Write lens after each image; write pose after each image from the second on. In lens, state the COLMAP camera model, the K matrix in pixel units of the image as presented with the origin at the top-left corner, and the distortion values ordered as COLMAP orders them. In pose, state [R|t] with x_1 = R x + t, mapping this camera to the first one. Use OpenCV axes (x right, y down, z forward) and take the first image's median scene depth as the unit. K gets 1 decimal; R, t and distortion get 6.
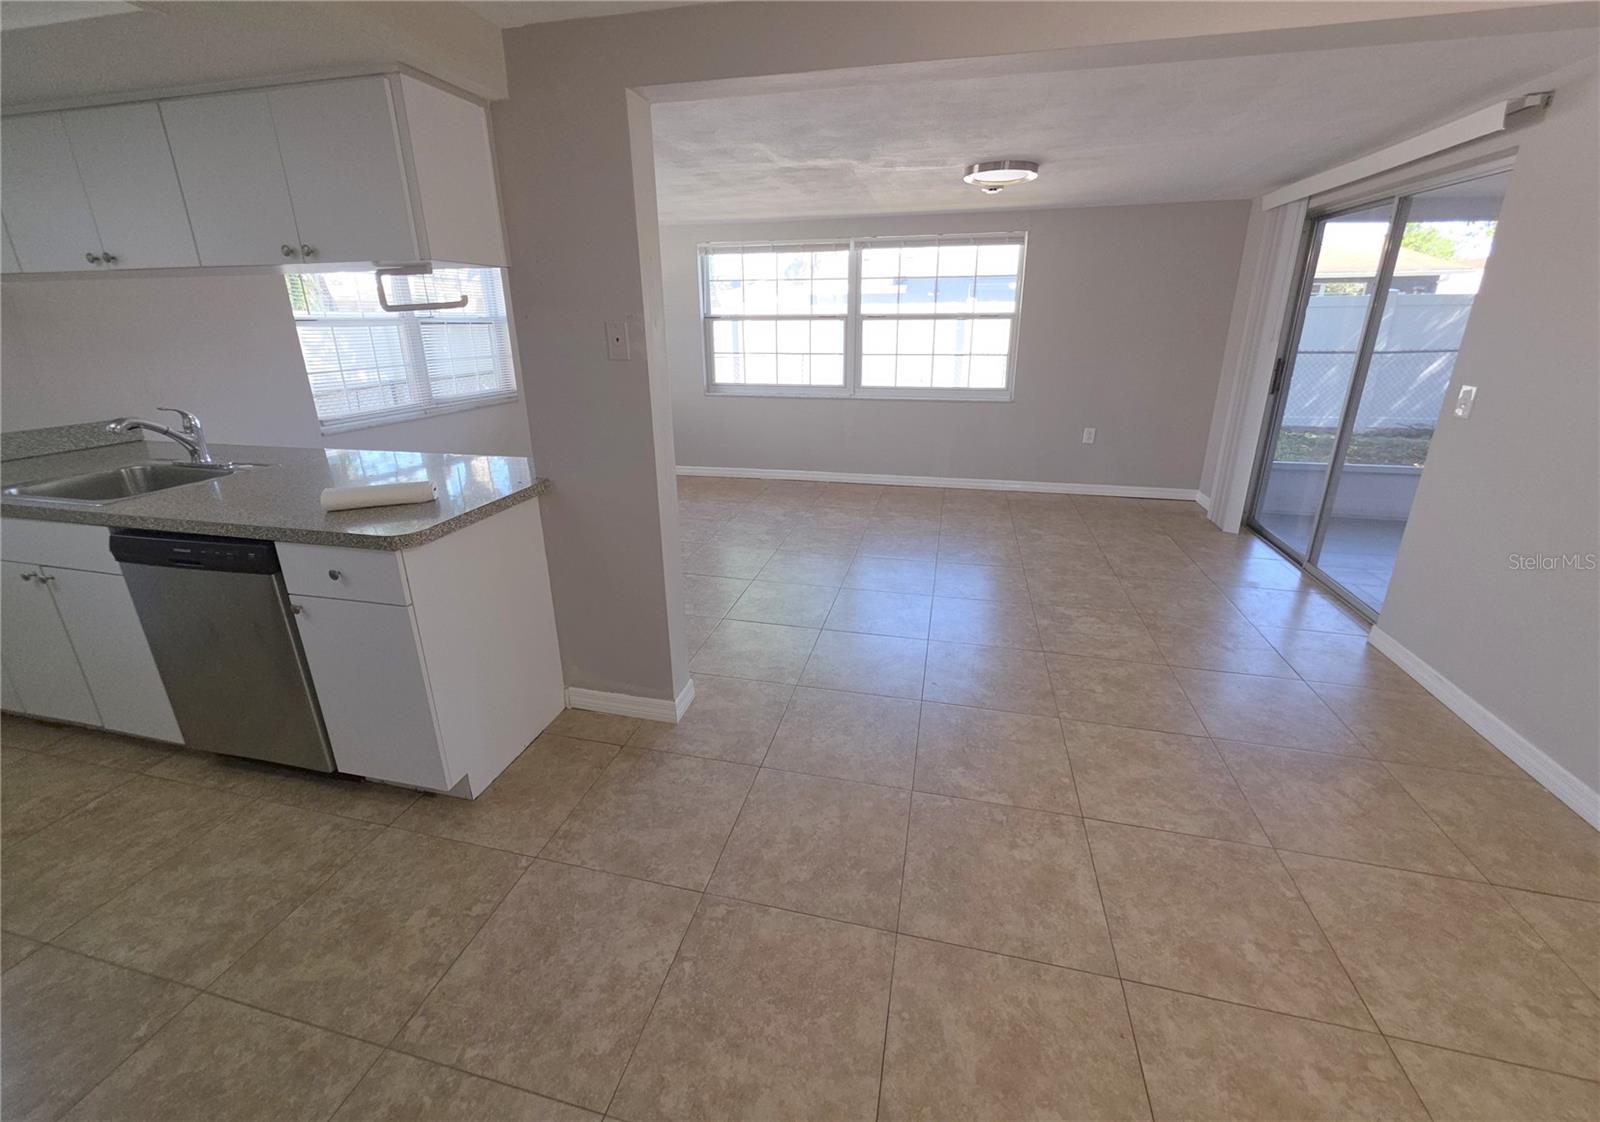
lens RADIAL K [[641.7, 0, 807.3], [0, 641.7, 523.3], [0, 0, 1]] dist [0.000854, -0.000400]
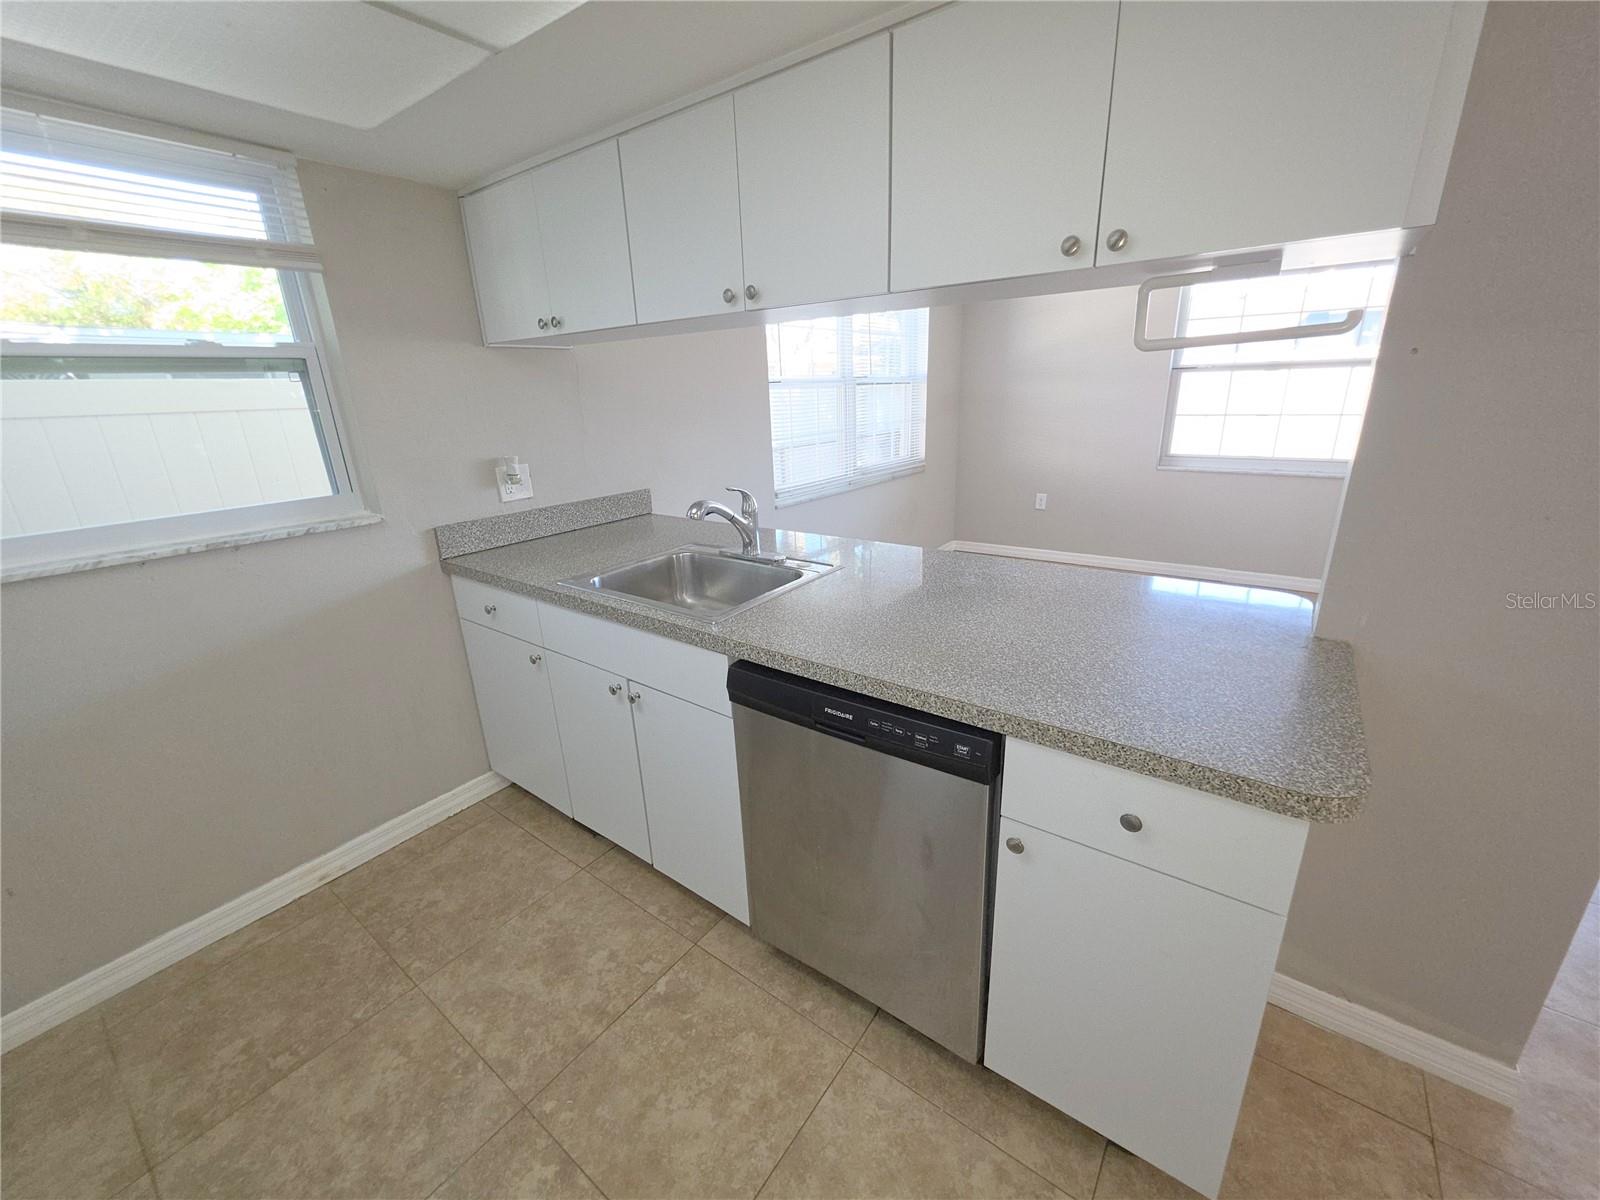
lens RADIAL K [[639.2, 0, 800.0], [0, 639.2, 600.0], [0, 0, 1]] dist [0.001215, 0.000397]
pose [[0.918607, 0.101364, -0.381950, -0.665223], [-0.092521, 0.994846, 0.041501, -0.089182], [0.384188, -0.002785, 0.923251, 0.311356]]
